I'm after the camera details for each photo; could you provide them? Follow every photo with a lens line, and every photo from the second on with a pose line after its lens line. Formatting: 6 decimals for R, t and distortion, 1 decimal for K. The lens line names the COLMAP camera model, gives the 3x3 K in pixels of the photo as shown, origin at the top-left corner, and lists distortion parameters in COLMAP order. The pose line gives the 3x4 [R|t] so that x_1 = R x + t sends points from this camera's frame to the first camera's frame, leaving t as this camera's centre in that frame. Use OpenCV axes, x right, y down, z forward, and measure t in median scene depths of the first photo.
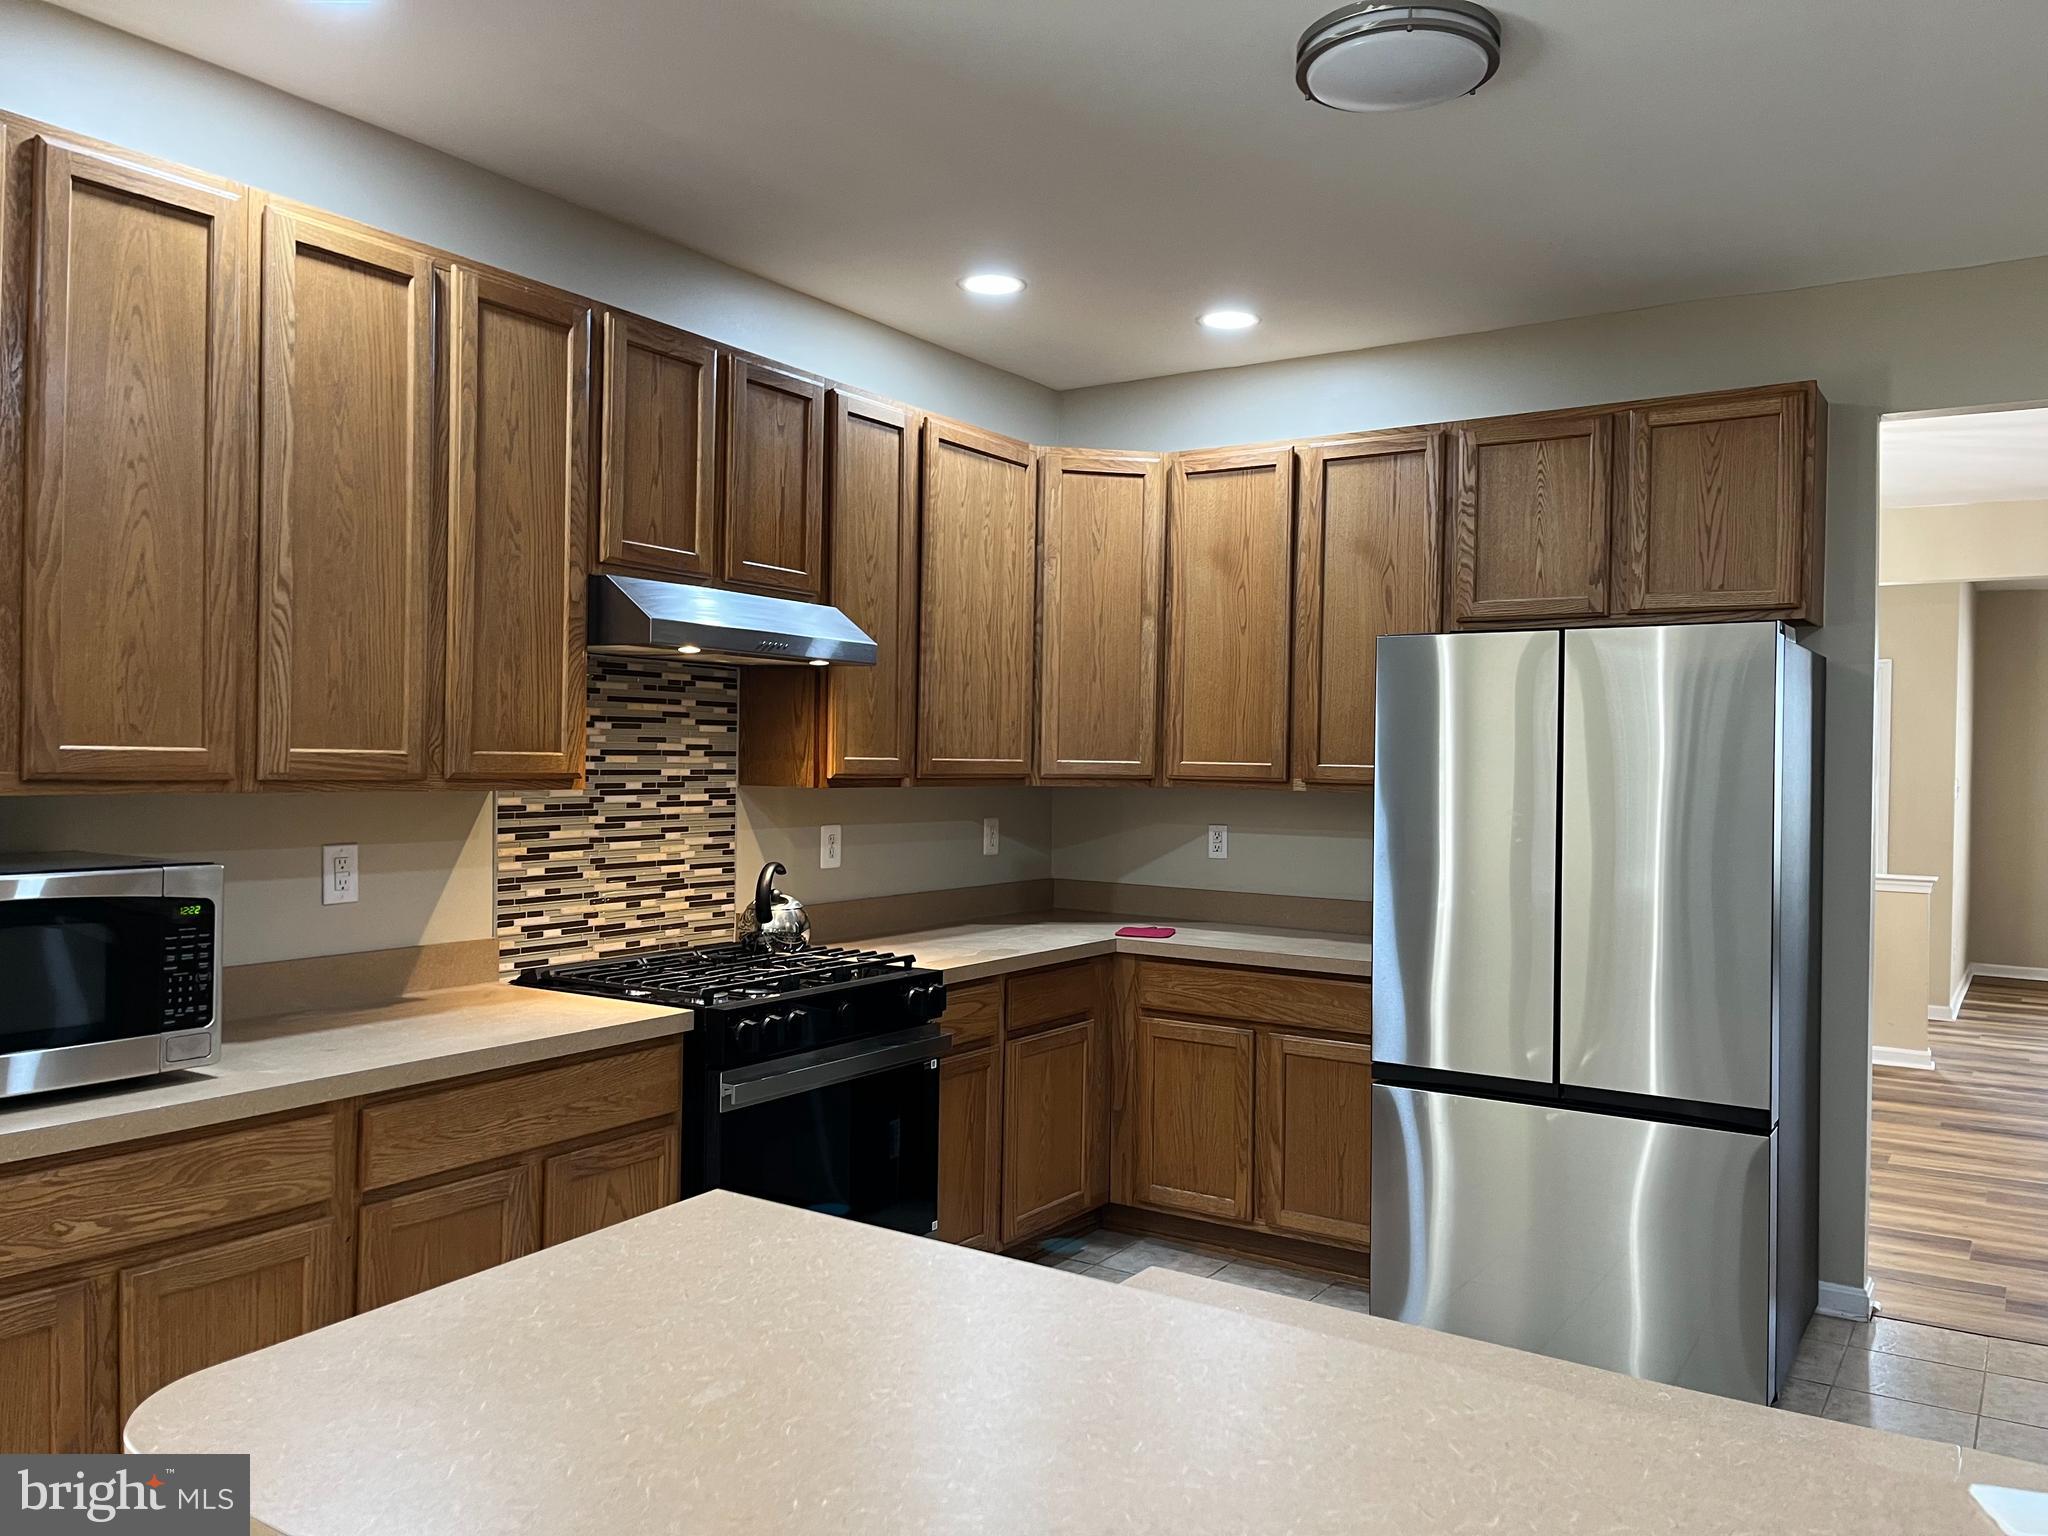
lens RADIAL K [[1555.9, 0, 1026.8], [0, 1555.9, 766.4], [0, 0, 1]] dist [0.048624, -0.033774]
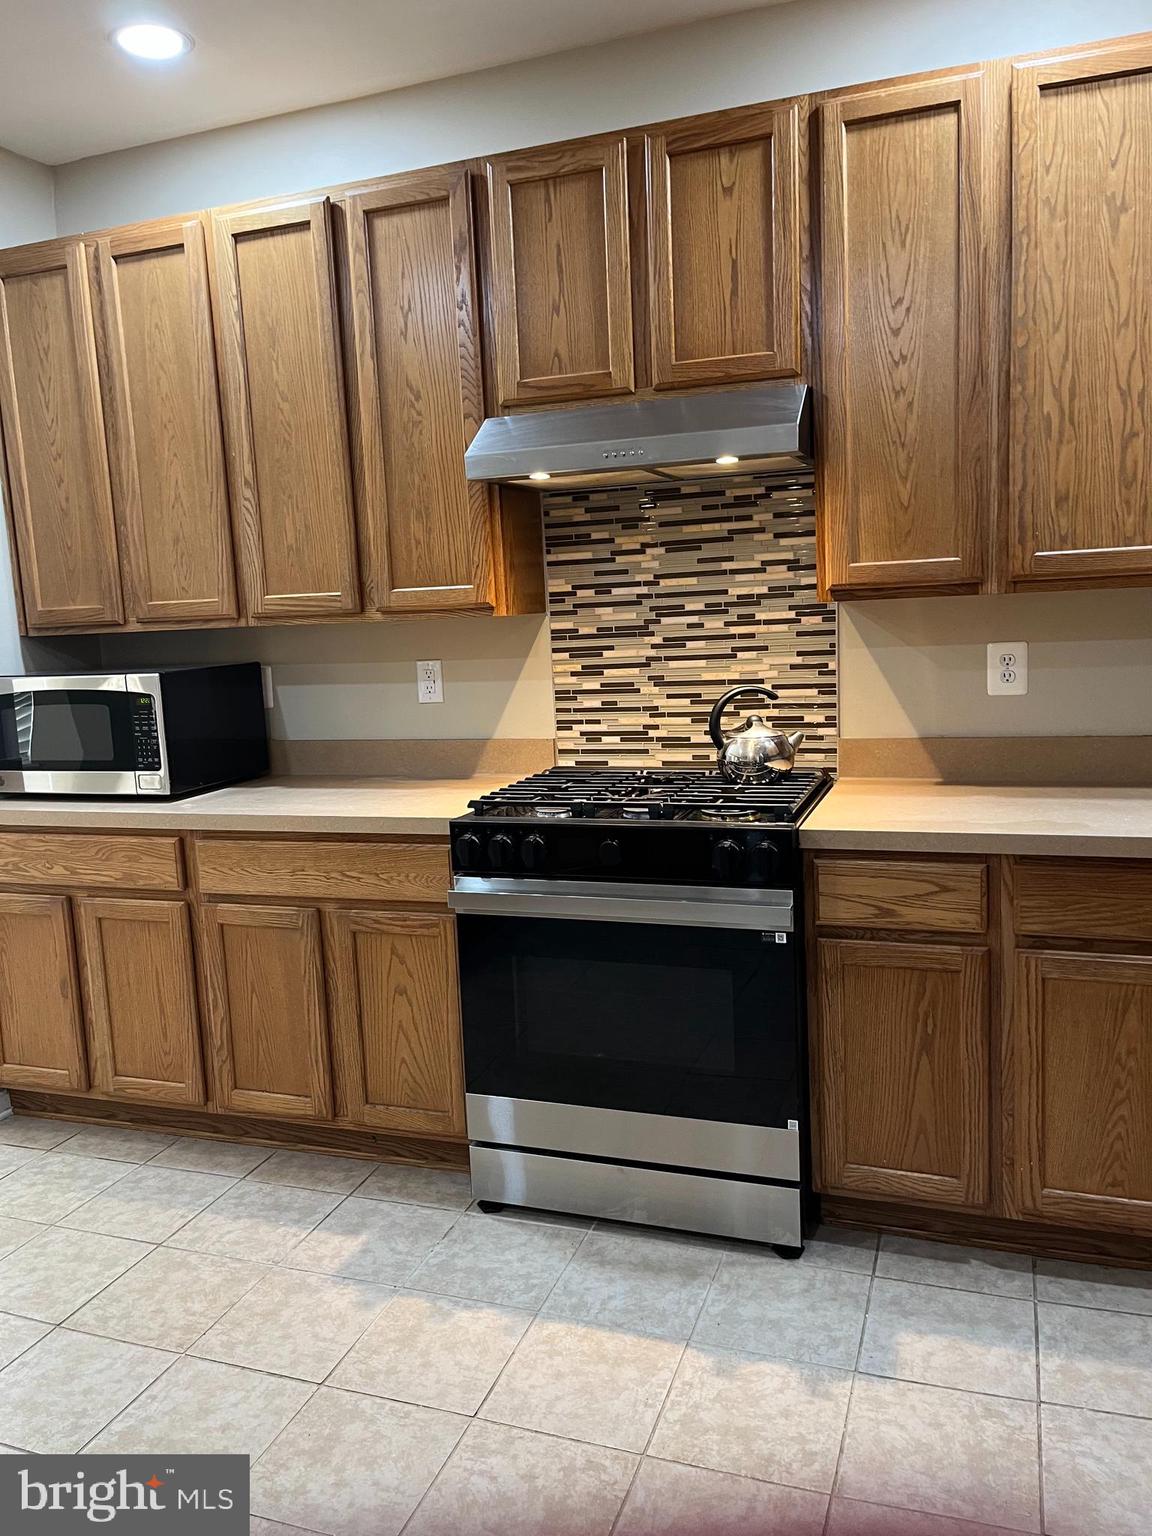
lens RADIAL K [[1167.0, 0, 573.6], [0, 1167.0, 764.5], [0, 0, 1]] dist [0.048624, -0.033774]
pose [[0.227150, 0.104692, -0.968216, 0.505358], [0.045868, 0.991951, 0.118019, 0.021598], [0.972779, -0.071218, 0.220520, 0.759048]]
